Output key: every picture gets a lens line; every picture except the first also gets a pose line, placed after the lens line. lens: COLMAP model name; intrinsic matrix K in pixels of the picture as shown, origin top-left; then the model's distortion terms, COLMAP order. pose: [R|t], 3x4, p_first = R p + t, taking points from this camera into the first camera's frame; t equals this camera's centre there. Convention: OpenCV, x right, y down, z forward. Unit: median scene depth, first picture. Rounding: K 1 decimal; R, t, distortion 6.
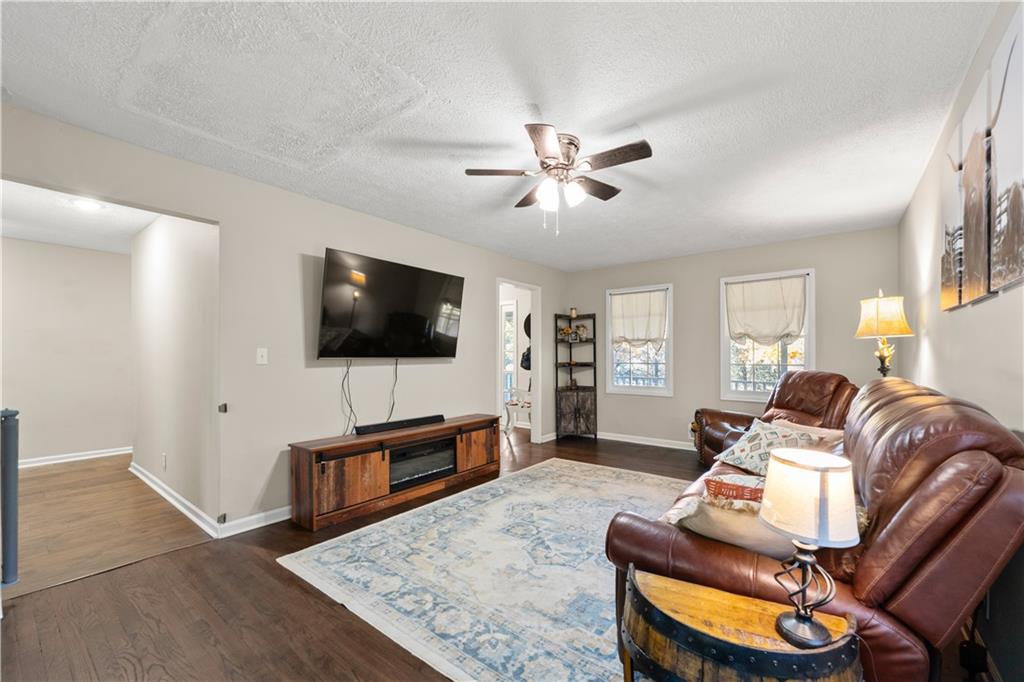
lens RADIAL K [[420.6, 0, 510.5], [0, 420.6, 350.8], [0, 0, 1]] dist [-0.000943, -0.000045]
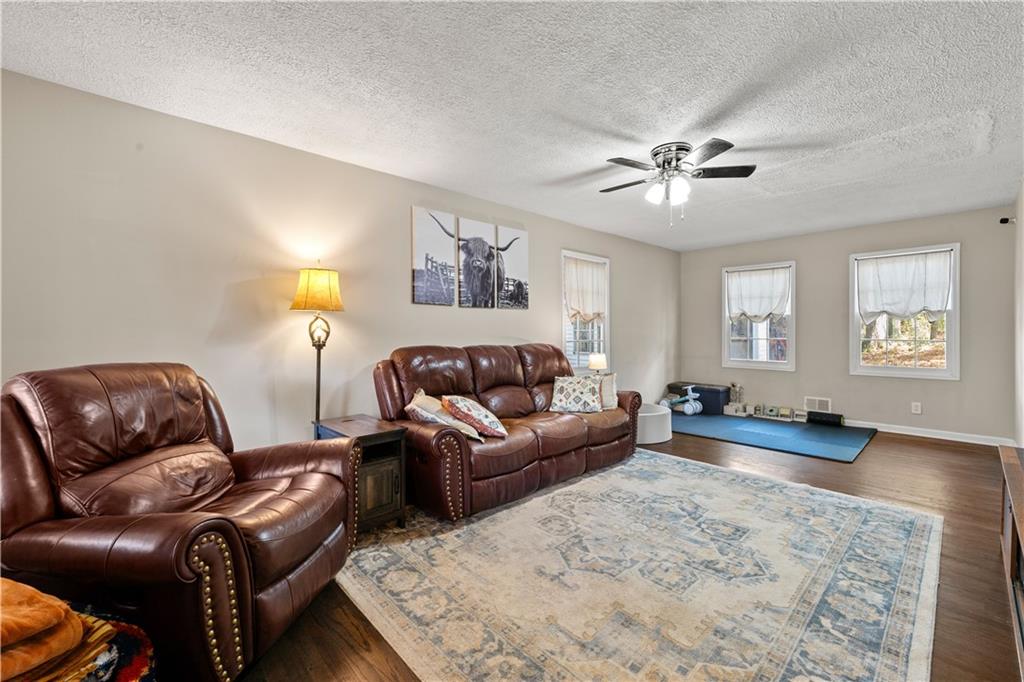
lens RADIAL K [[420.6, 0, 515.7], [0, 420.6, 335.7], [0, 0, 1]] dist [-0.000943, -0.000045]
pose [[-0.988332, -0.000569, 0.152313, 0.313756], [-0.000265, 0.999998, 0.002012, 0.025989], [-0.152314, 0.001948, -0.988330, 1.926569]]
